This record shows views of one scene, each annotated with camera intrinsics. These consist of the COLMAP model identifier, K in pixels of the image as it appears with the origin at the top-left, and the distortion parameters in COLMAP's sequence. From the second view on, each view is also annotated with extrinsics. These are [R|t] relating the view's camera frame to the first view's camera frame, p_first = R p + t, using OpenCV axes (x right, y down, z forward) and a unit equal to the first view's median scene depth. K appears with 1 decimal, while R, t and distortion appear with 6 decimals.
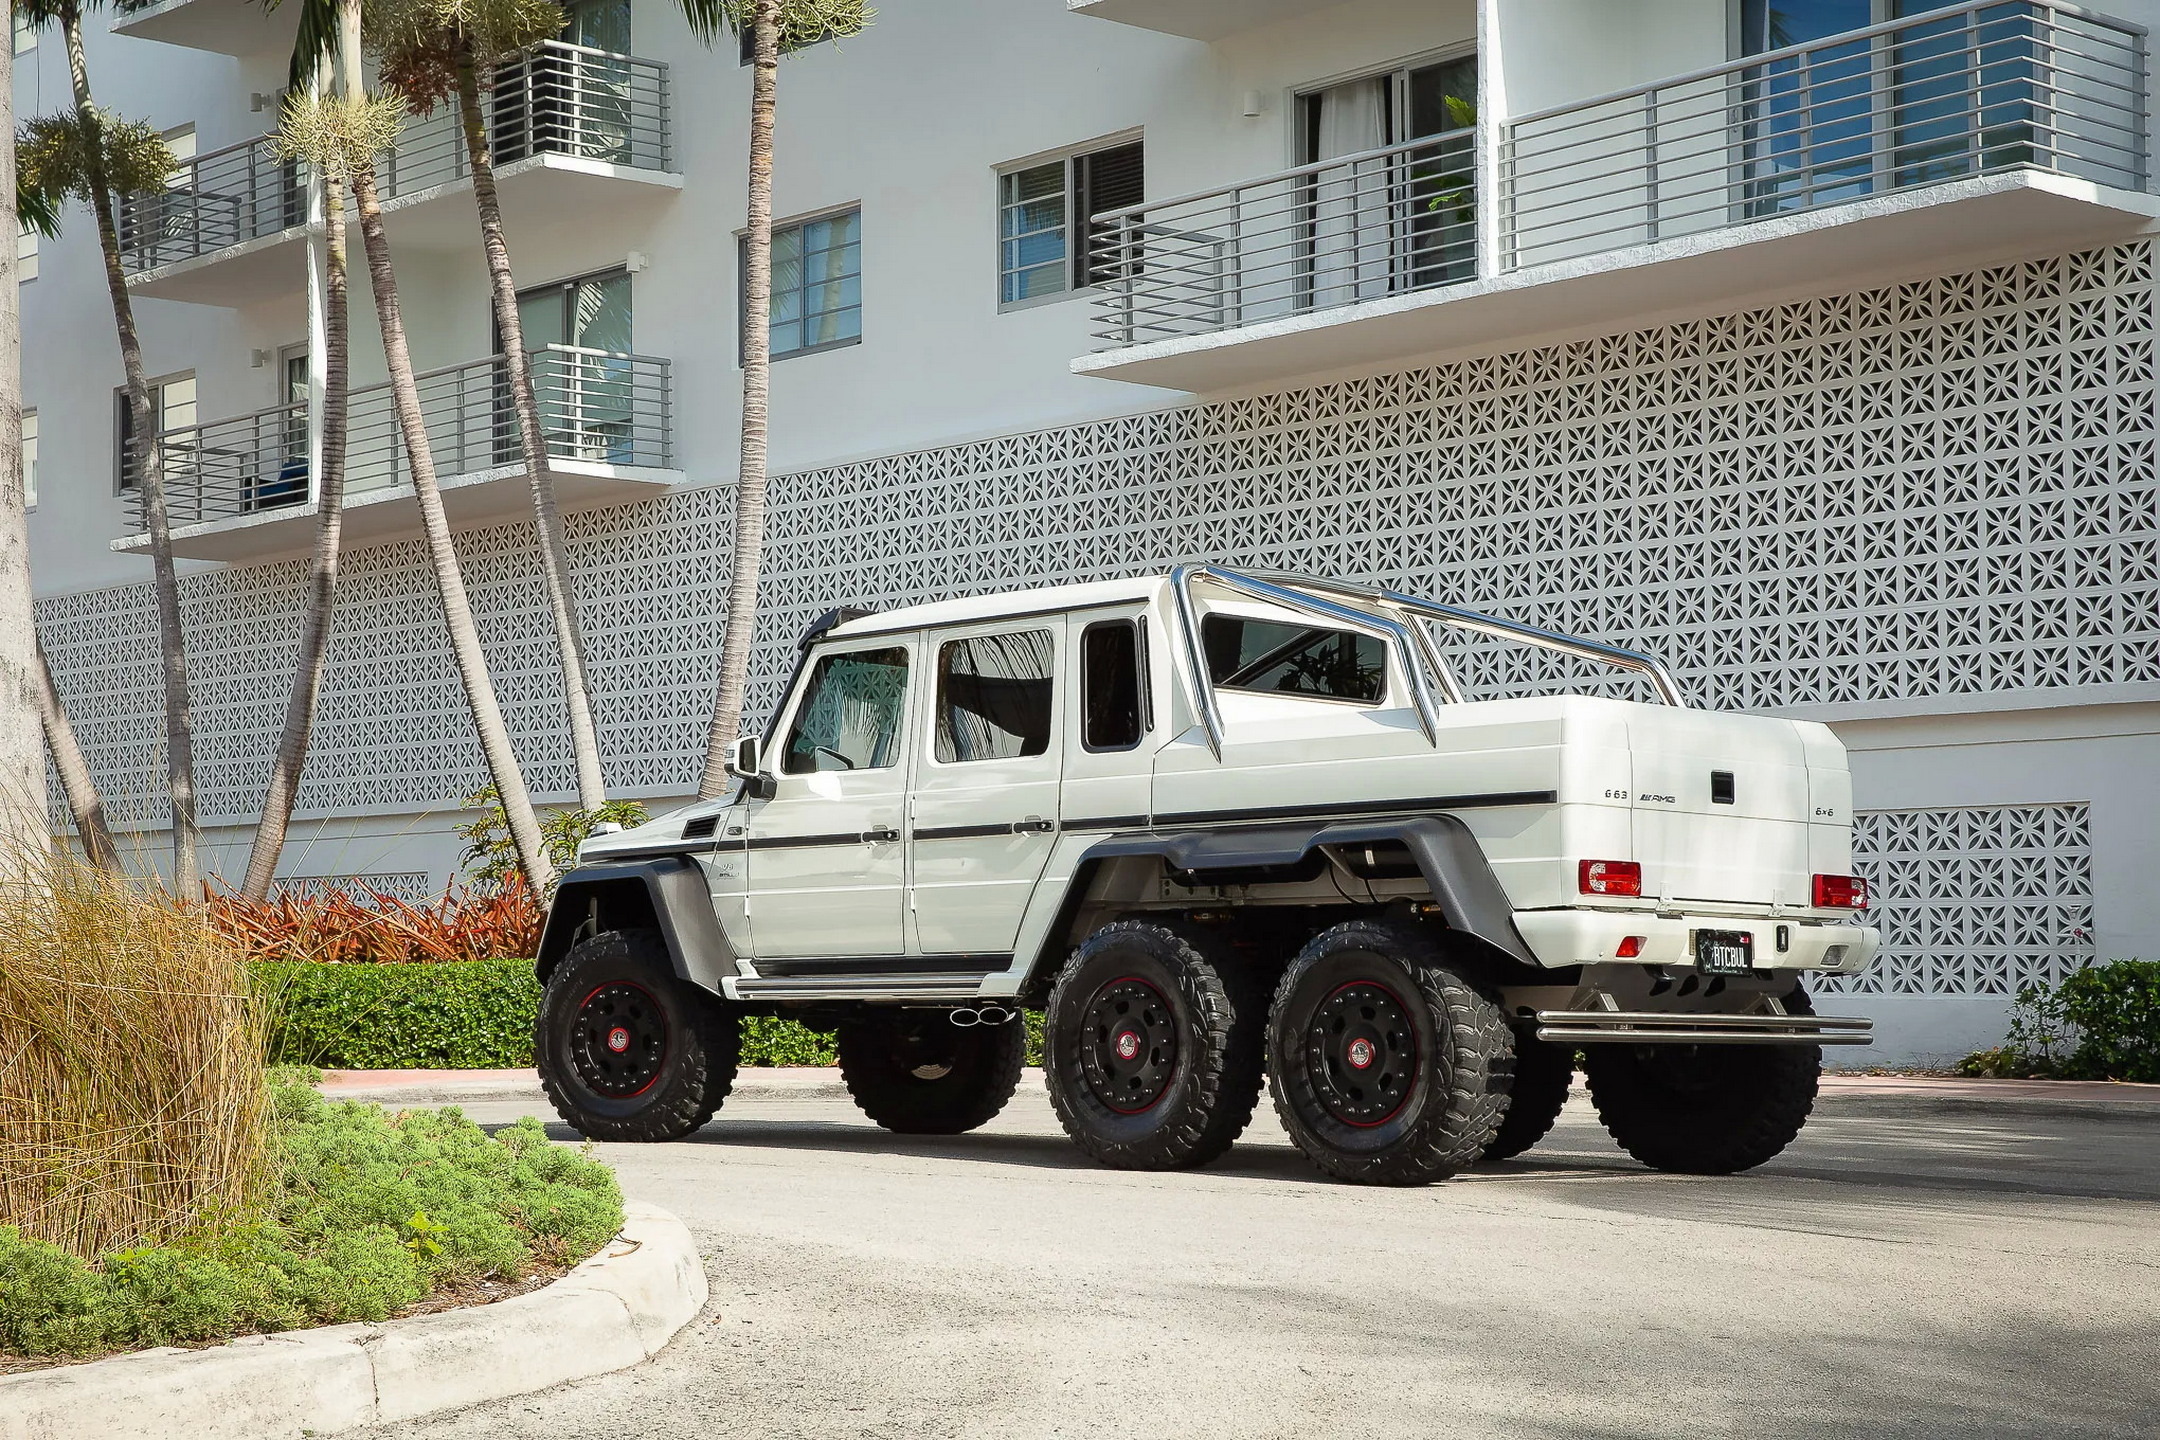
lens RADIAL K [[3562.0, 0, 1083.3], [0, 3562.0, 784.0], [0, 0, 1]] dist [0.111440, -0.021361]
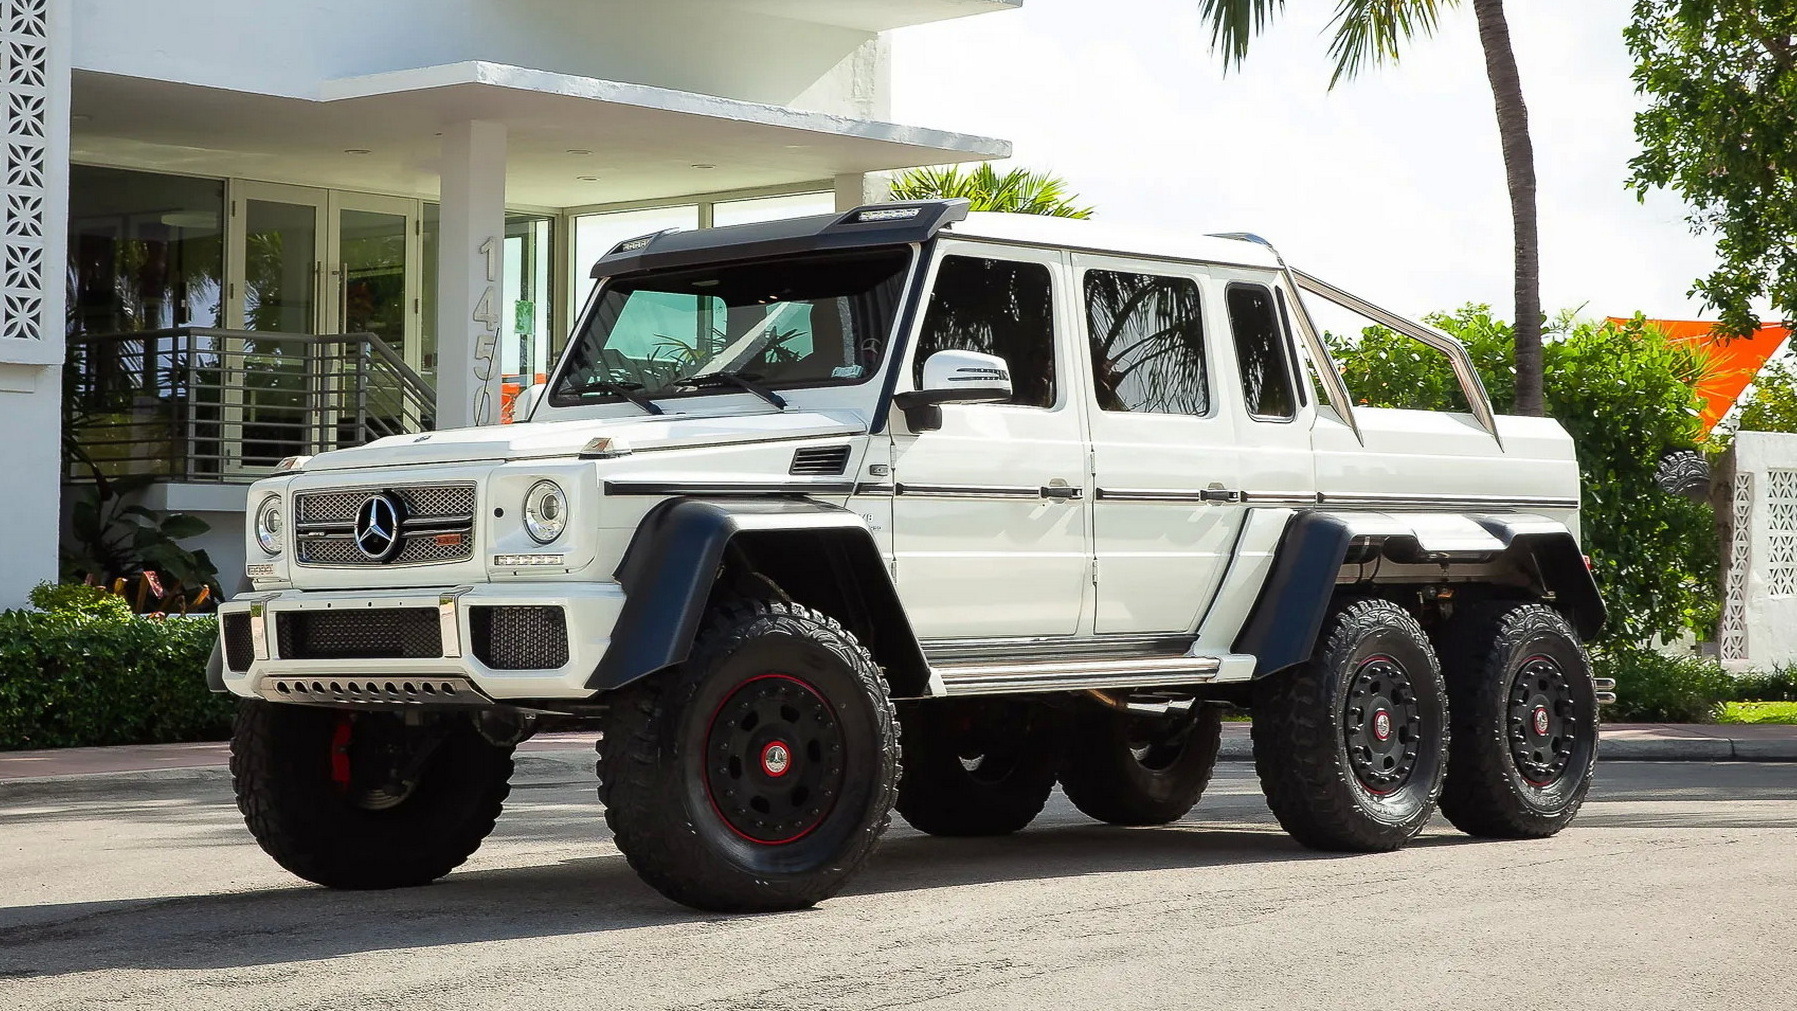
lens RADIAL K [[3431.4, 0, 855.5], [0, 3431.4, 499.6], [0, 0, 1]] dist [0.123401, -0.128569]
pose [[-0.064030, 0.032644, 0.997414, -0.859088], [-0.051544, 0.998023, -0.035973, 0.047978], [-0.996616, -0.053714, -0.062221, 1.105921]]
